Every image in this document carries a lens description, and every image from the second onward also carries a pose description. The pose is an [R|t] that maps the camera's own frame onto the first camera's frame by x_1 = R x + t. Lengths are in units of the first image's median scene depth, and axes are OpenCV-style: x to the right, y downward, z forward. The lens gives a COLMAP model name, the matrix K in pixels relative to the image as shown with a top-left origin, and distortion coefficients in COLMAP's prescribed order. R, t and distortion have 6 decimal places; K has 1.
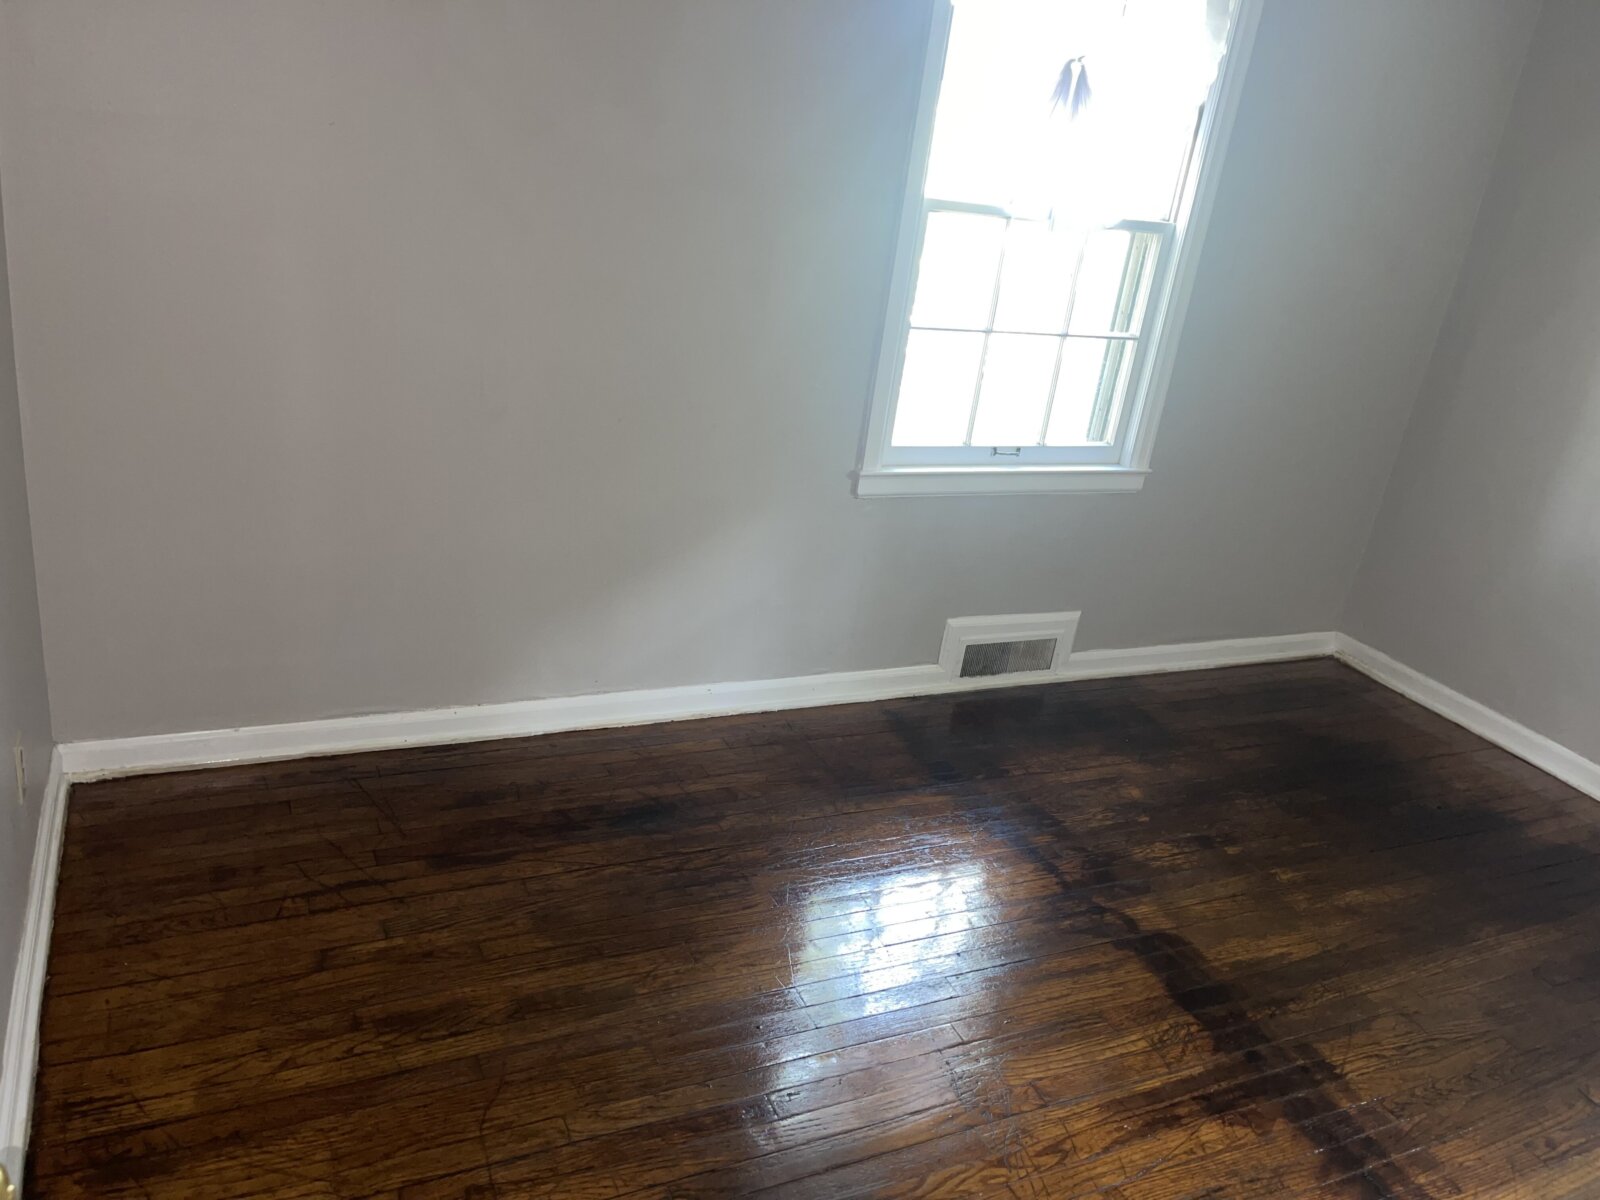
lens RADIAL K [[1210.9, 0, 789.0], [0, 1210.9, 599.5], [0, 0, 1]] dist [0.067674, -0.084835]
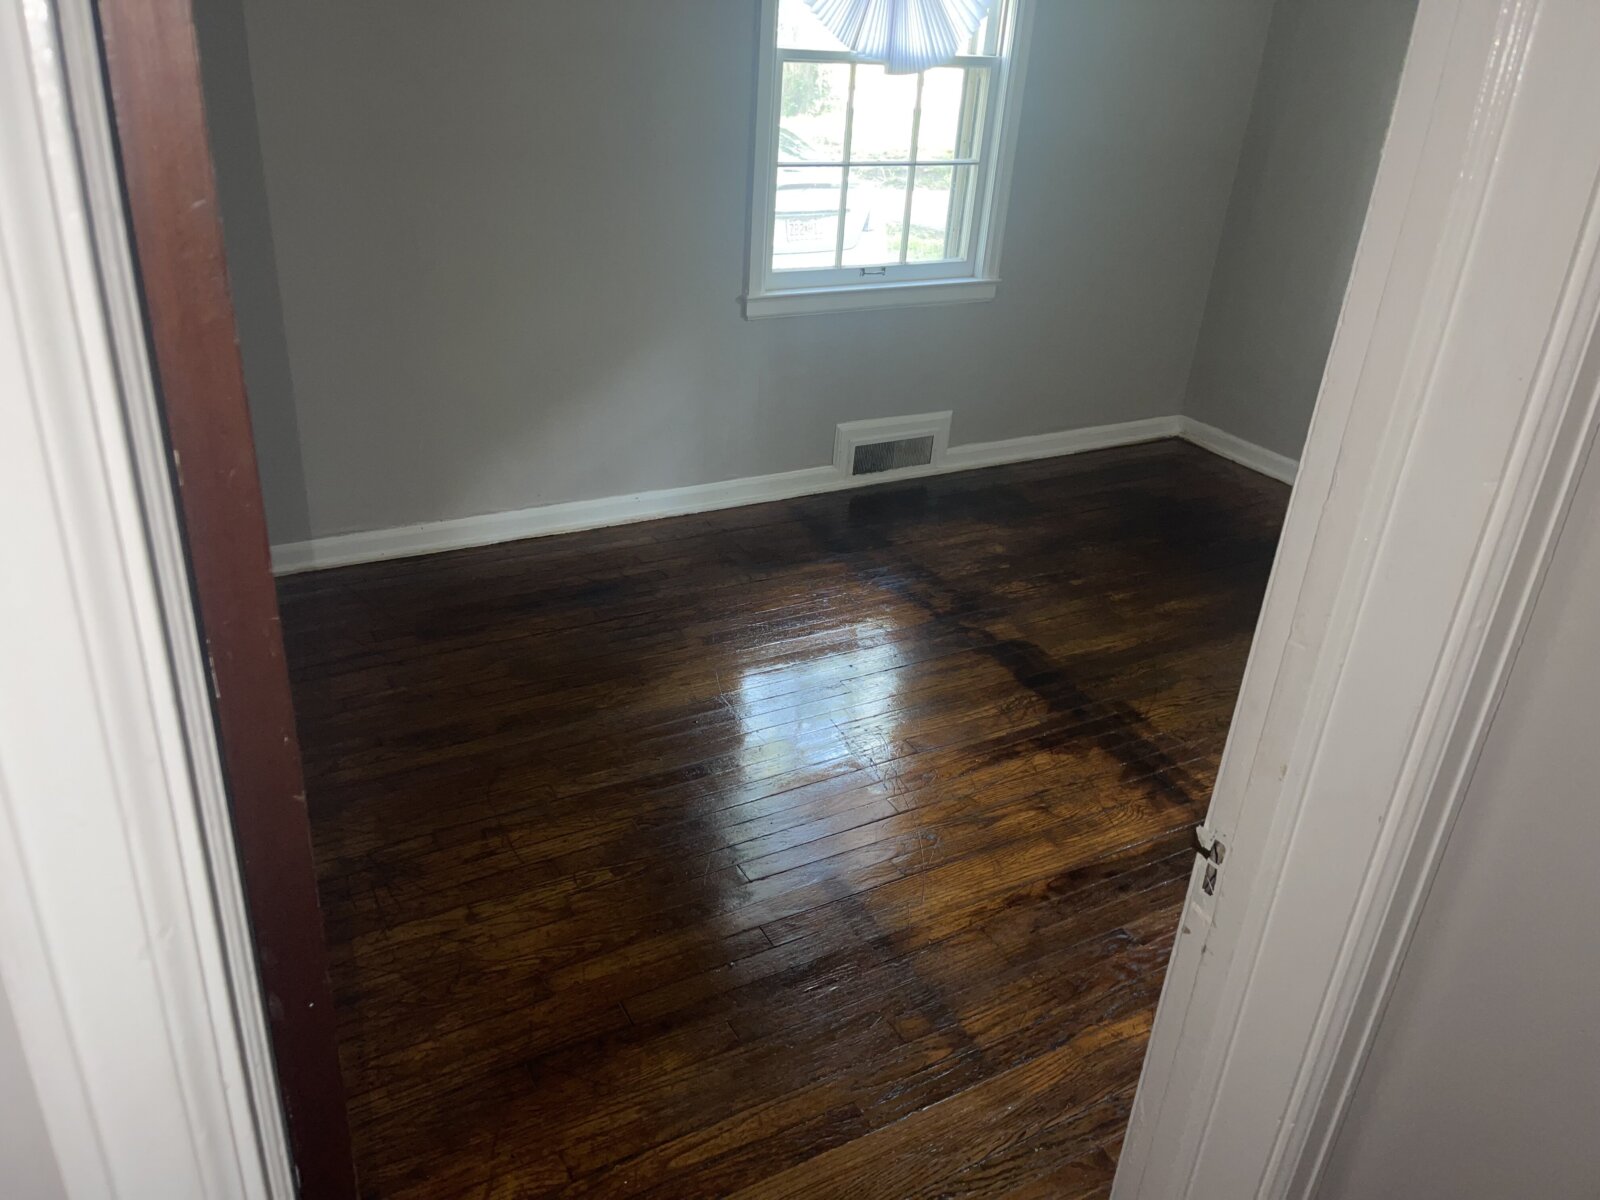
lens RADIAL K [[1210.9, 0, 785.0], [0, 1210.9, 587.9], [0, 0, 1]] dist [0.067674, -0.084835]
pose [[0.994837, -0.092884, 0.040889, 0.023324], [0.089175, 0.992407, 0.084706, 0.084476], [-0.048446, -0.080623, 0.995567, -0.204683]]
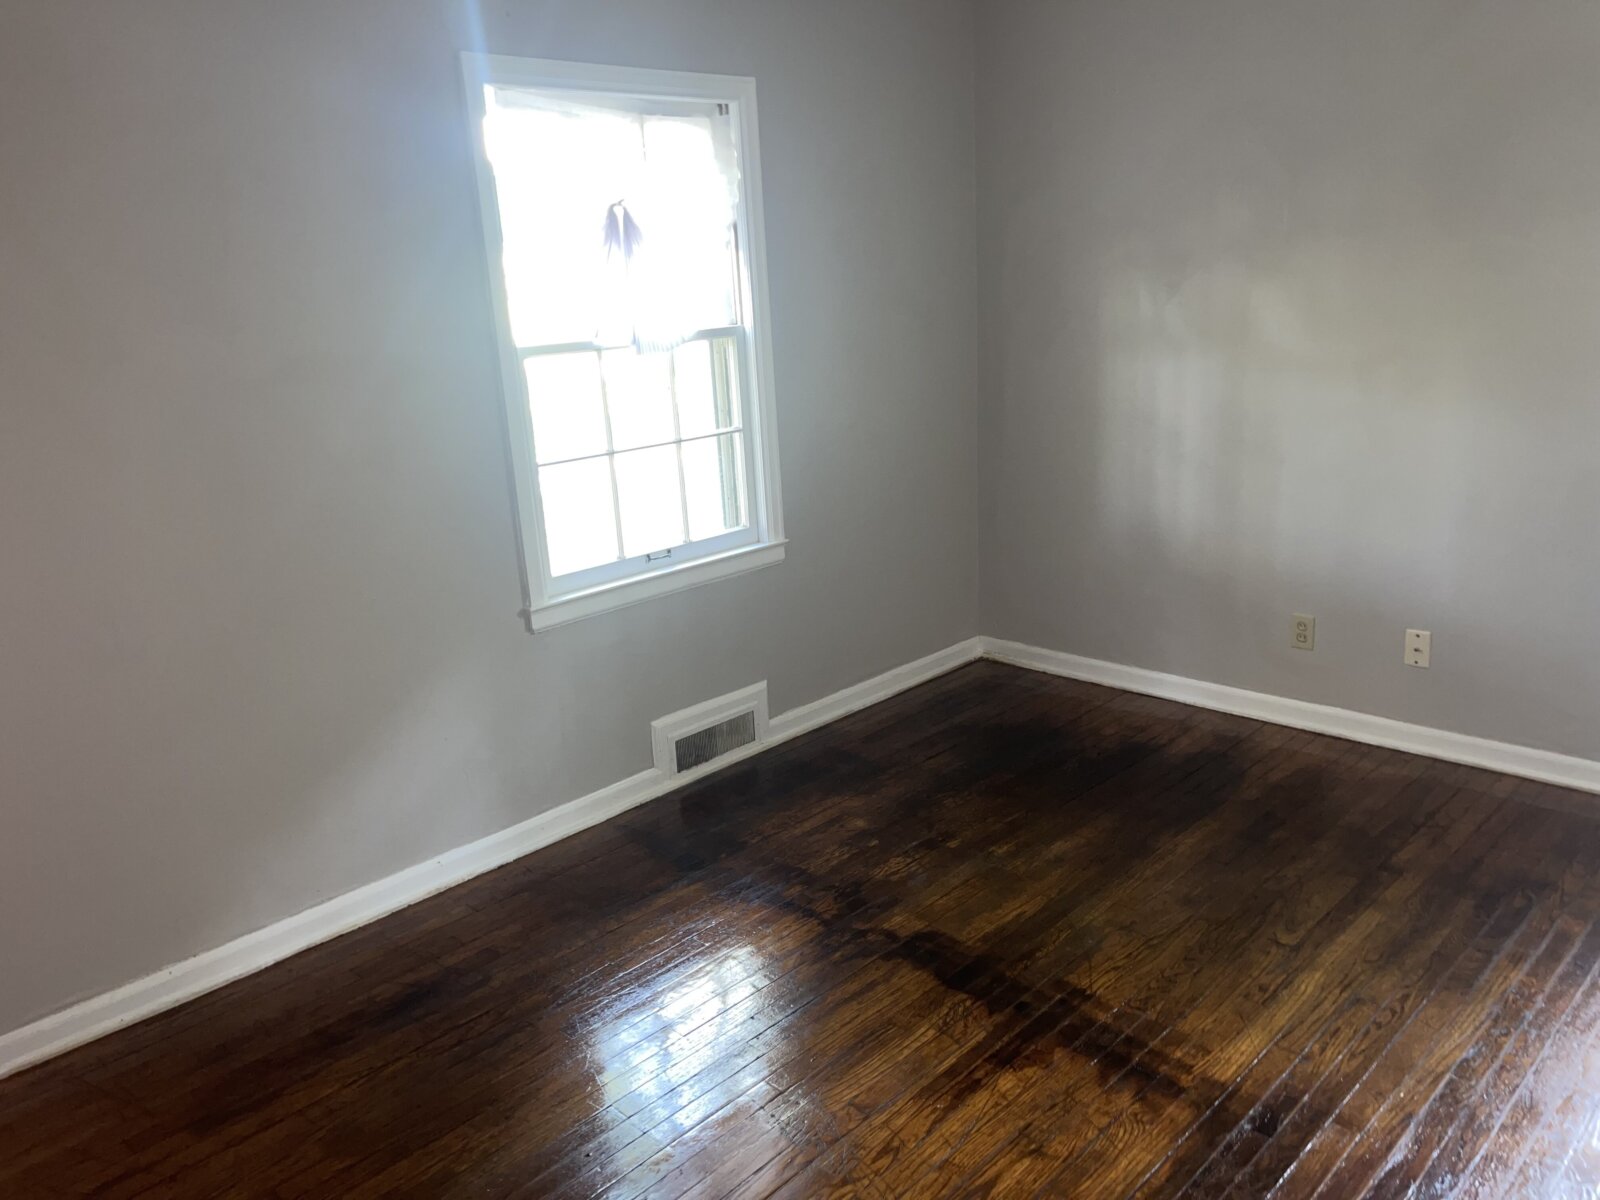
lens RADIAL K [[1210.9, 0, 804.5], [0, 1210.9, 600.5], [0, 0, 1]] dist [0.067674, -0.084835]
pose [[0.921105, -0.264250, 0.285896, -0.022038], [0.291639, 0.954824, -0.057076, 0.017158], [-0.257898, 0.135951, 0.956559, -0.059606]]
